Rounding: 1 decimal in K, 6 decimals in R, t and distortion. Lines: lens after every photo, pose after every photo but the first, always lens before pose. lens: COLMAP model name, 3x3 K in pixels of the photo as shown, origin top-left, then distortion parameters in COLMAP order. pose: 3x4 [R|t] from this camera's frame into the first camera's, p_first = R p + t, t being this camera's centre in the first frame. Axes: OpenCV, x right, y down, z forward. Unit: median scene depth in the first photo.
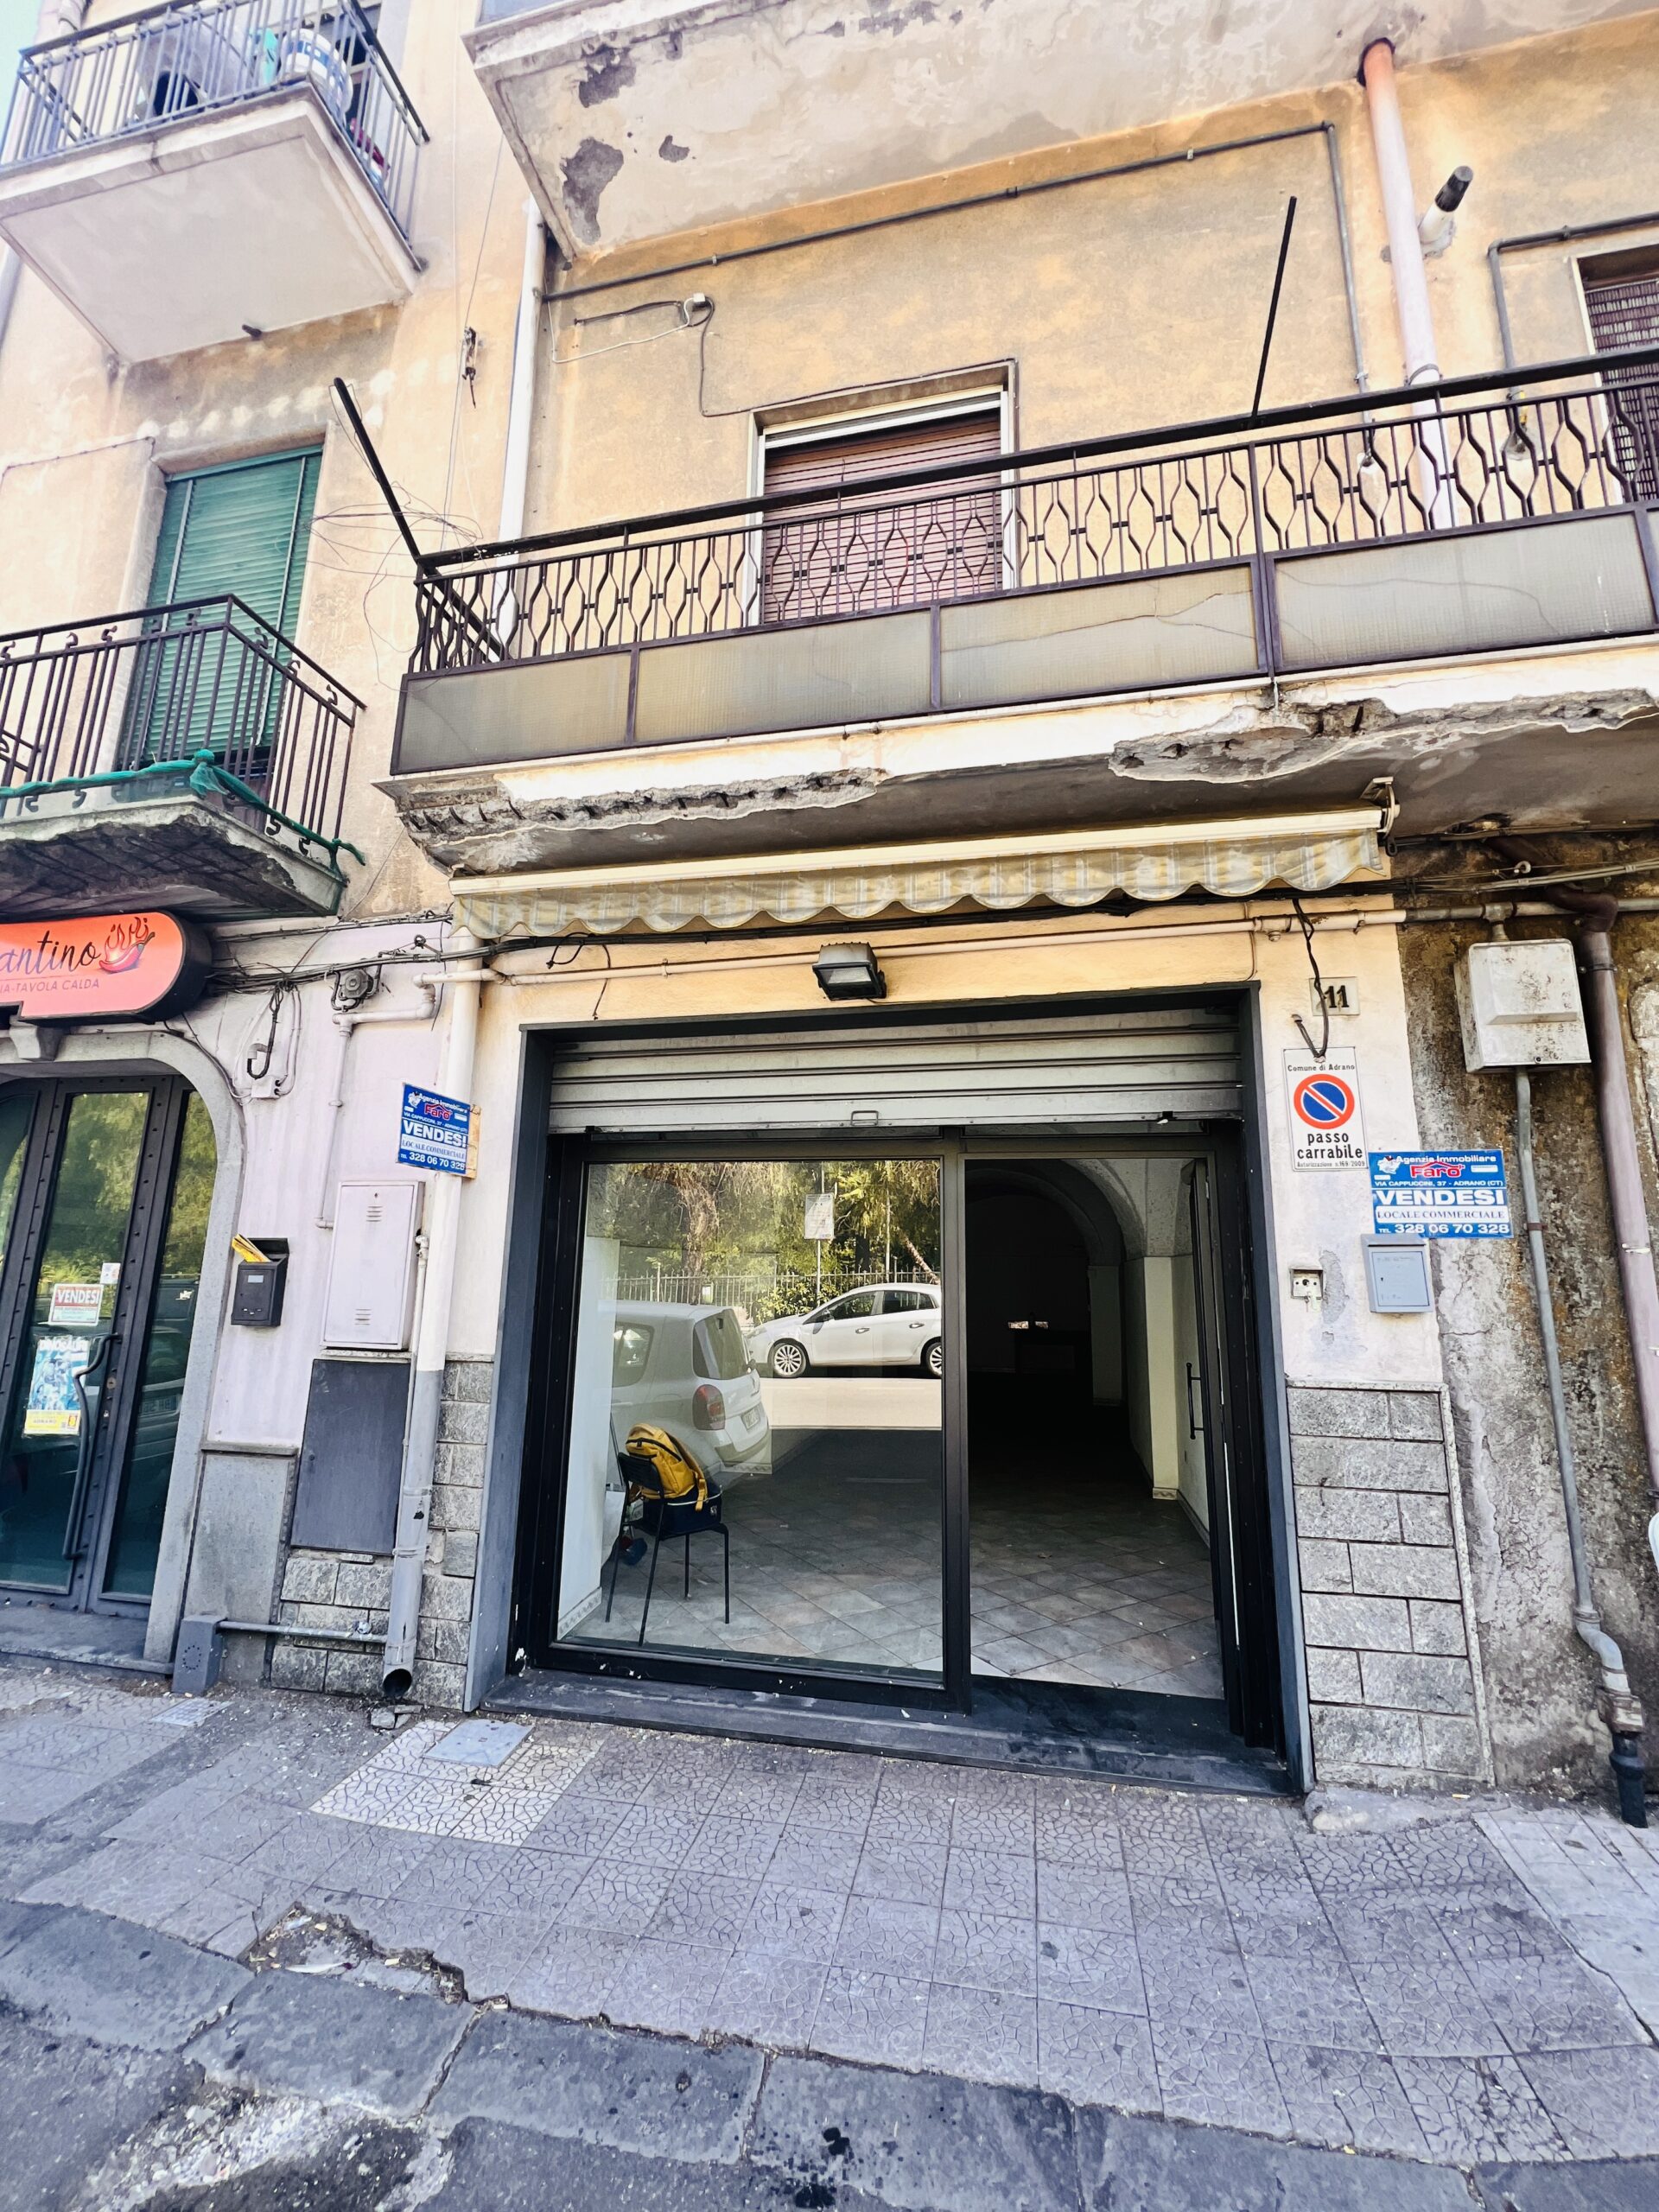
lens RADIAL K [[890.1, 0, 830.4], [0, 890.1, 1101.4], [0, 0, 1]] dist [-0.000646, 0.000368]
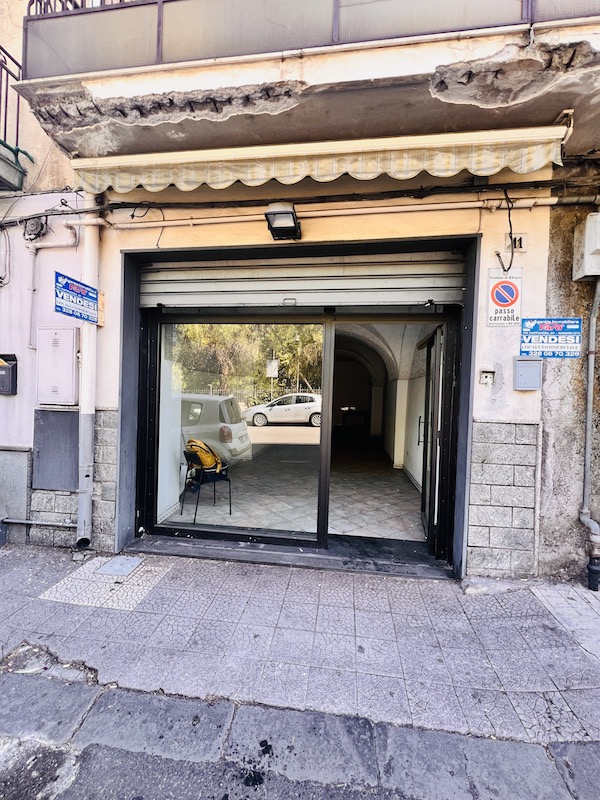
lens RADIAL K [[321.9, 0, 300.6], [0, 321.9, 398.3], [0, 0, 1]] dist [-0.000646, 0.000368]
pose [[0.997195, 0.013138, 0.073683, 0.012549], [-0.027990, 0.978501, 0.204335, 0.101059], [-0.069414, -0.205825, 0.976124, 0.229457]]
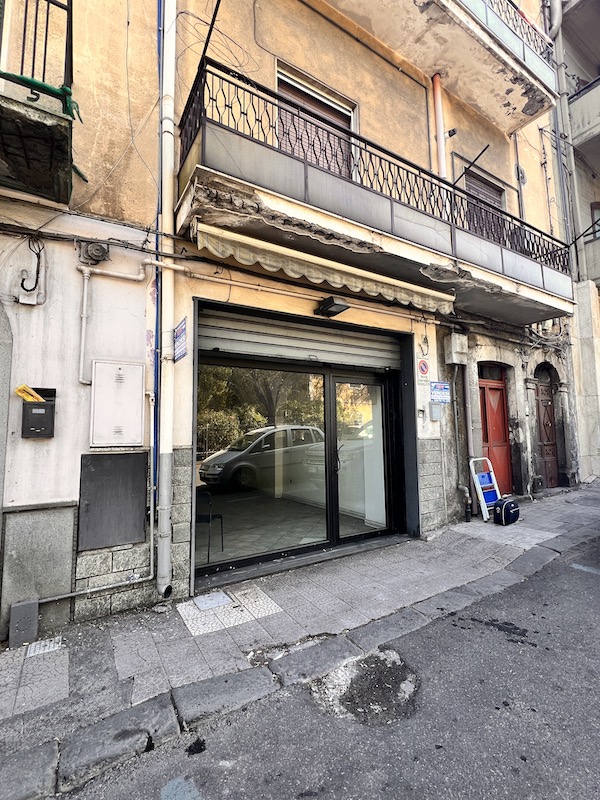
lens RADIAL K [[380.9, 0, 301.8], [0, 380.9, 397.9], [0, 0, 1]] dist [0.002169, -0.000616]
pose [[0.722548, 0.041057, 0.690100, -0.960911], [-0.103638, 0.993387, 0.049411, 0.104425], [-0.683508, -0.107222, 0.722025, 0.155421]]
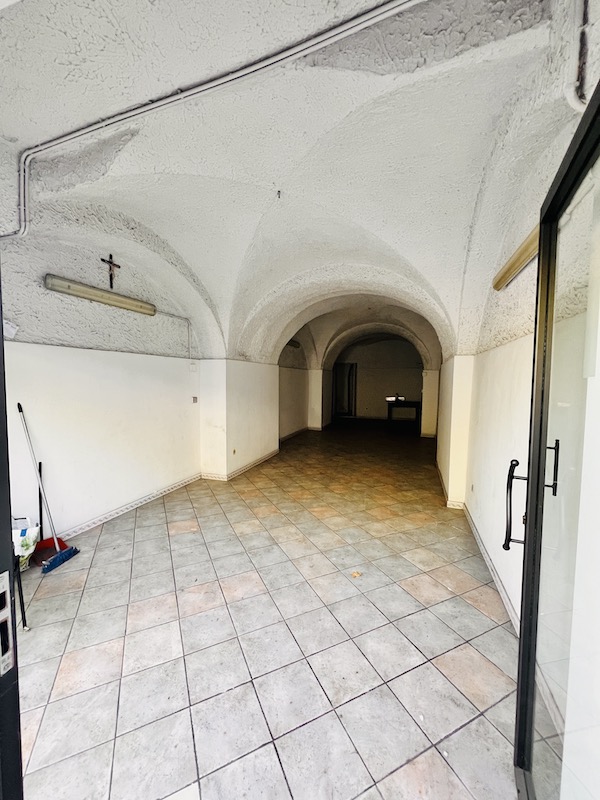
lens RADIAL K [[321.1, 0, 301.8], [0, 321.1, 399.4], [0, 0, 1]] dist [-0.001401, 0.000535]
pose [[0.994918, -0.001105, -0.100685, 0.349340], [0.026052, 0.968717, 0.246798, 0.242134], [0.097263, -0.248166, 0.963822, 1.007630]]
